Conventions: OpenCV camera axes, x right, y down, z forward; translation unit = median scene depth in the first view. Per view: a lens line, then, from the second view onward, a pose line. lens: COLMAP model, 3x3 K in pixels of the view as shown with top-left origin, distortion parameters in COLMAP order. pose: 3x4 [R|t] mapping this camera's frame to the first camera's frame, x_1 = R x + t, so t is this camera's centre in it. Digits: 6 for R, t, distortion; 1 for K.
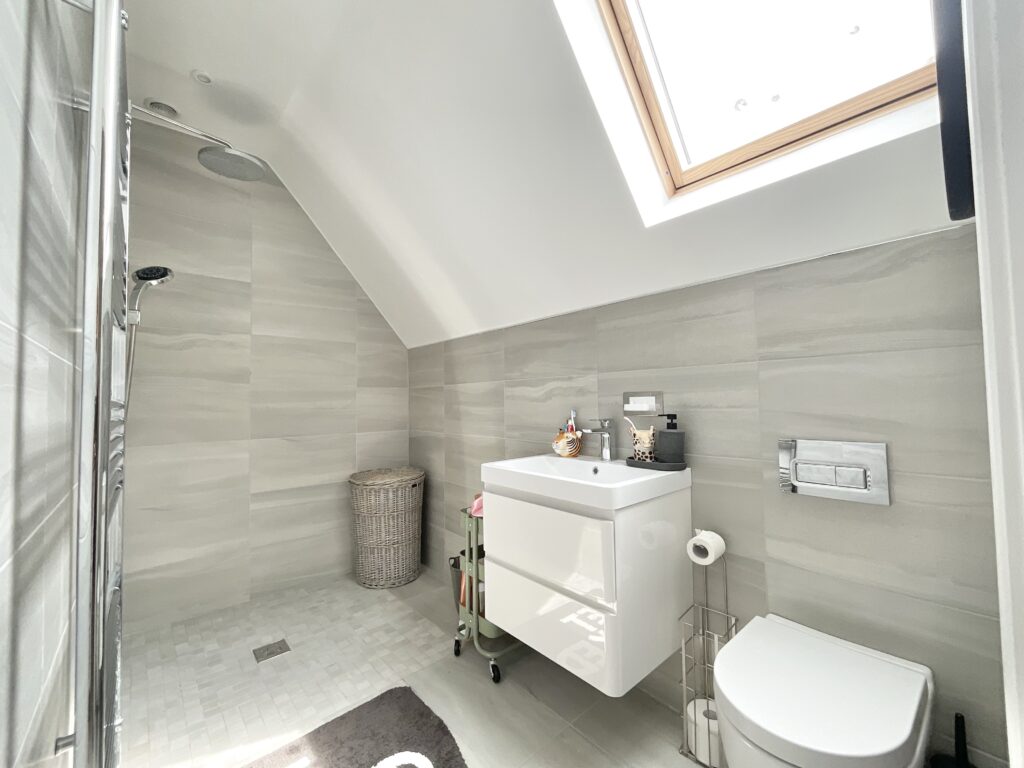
lens RADIAL K [[418.2, 0, 509.4], [0, 418.2, 381.8], [0, 0, 1]] dist [0.000063, -0.000076]
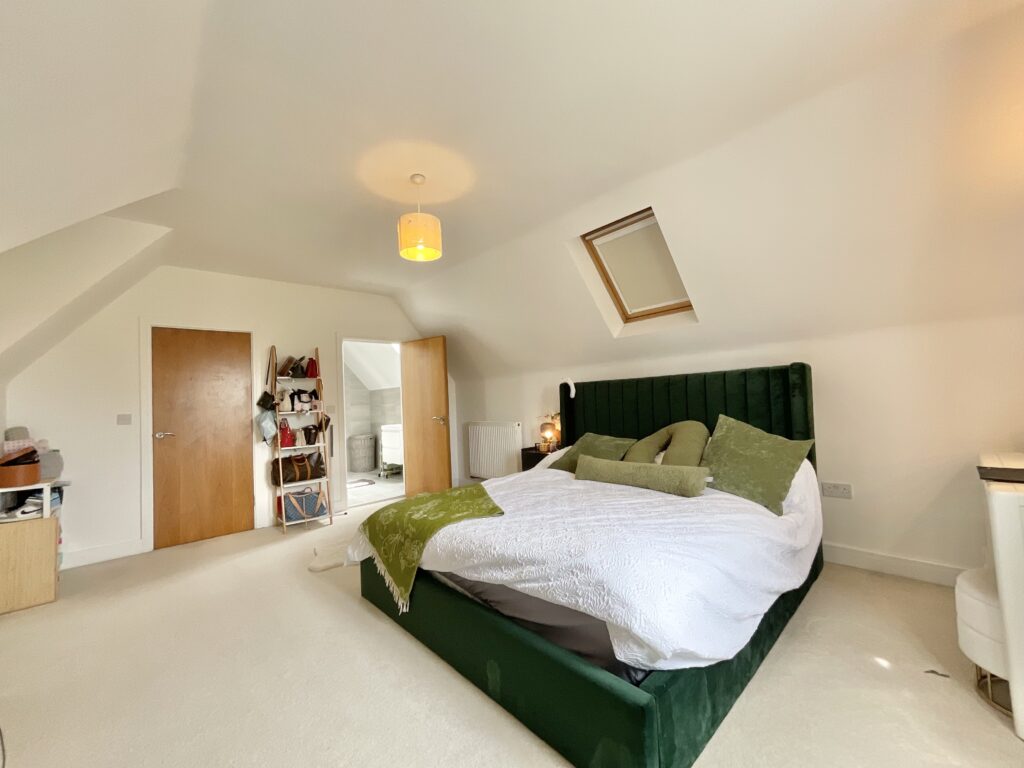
lens RADIAL K [[418.2, 0, 514.4], [0, 418.2, 387.6], [0, 0, 1]] dist [0.000063, -0.000076]
pose [[0.999311, -0.036237, 0.008010, 0.772532], [0.036244, 0.999343, -0.000704, -0.072946], [-0.007980, 0.000993, 0.999968, -1.956805]]
